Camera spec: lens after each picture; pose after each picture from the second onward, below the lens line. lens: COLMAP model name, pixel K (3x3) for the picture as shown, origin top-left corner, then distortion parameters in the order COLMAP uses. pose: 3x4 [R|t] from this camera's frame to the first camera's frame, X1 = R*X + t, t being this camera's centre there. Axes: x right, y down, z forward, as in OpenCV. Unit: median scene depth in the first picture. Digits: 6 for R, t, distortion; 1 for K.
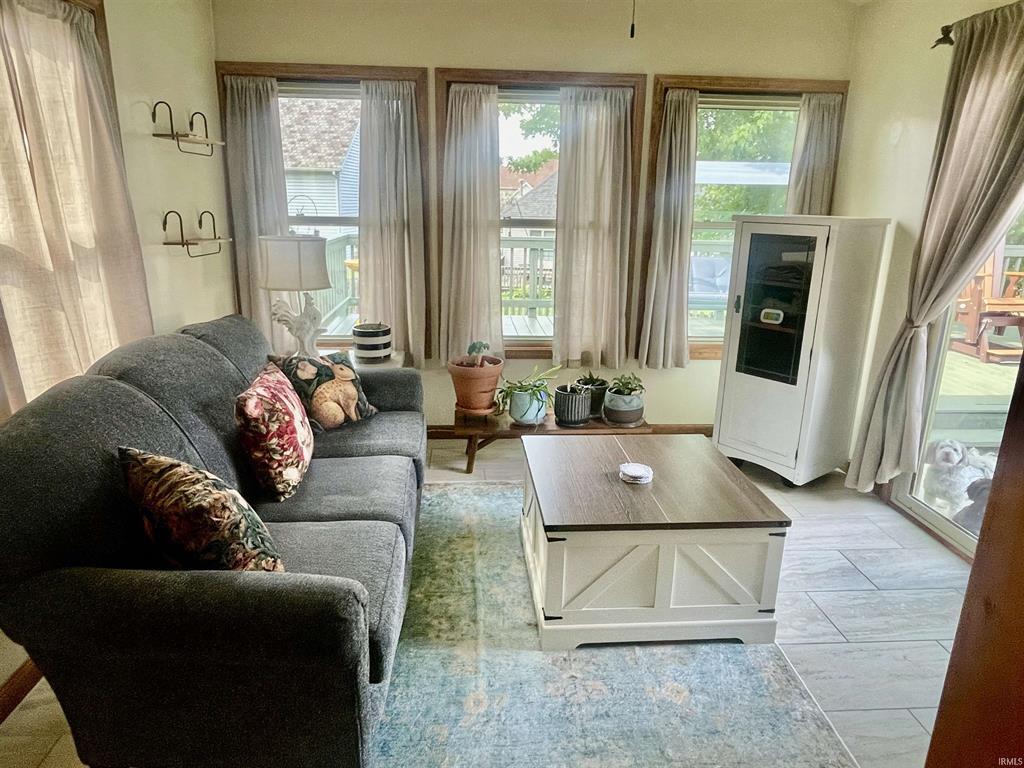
lens RADIAL K [[659.6, 0, 510.4], [0, 659.6, 387.3], [0, 0, 1]] dist [-0.004364, 0.000410]
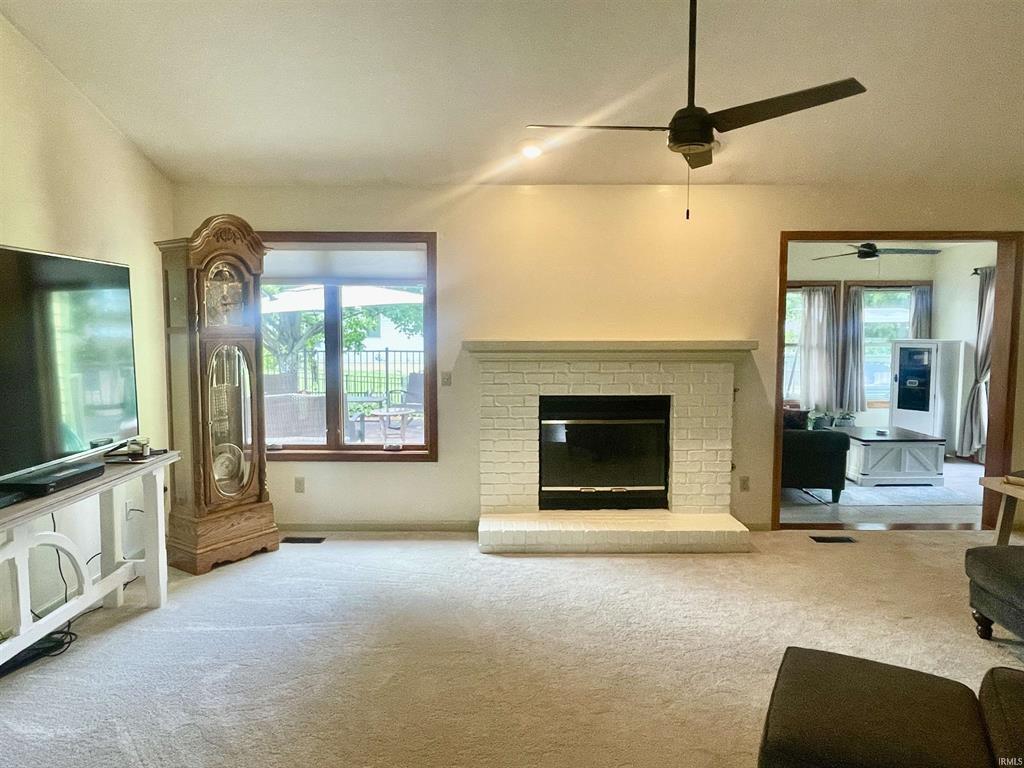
lens RADIAL K [[659.6, 0, 513.3], [0, 659.6, 378.3], [0, 0, 1]] dist [-0.004364, 0.000410]
pose [[0.997889, -0.018262, -0.062323, -0.799797], [0.005994, 0.981455, -0.191601, 0.289906], [0.064666, 0.190823, 0.979492, -1.258497]]
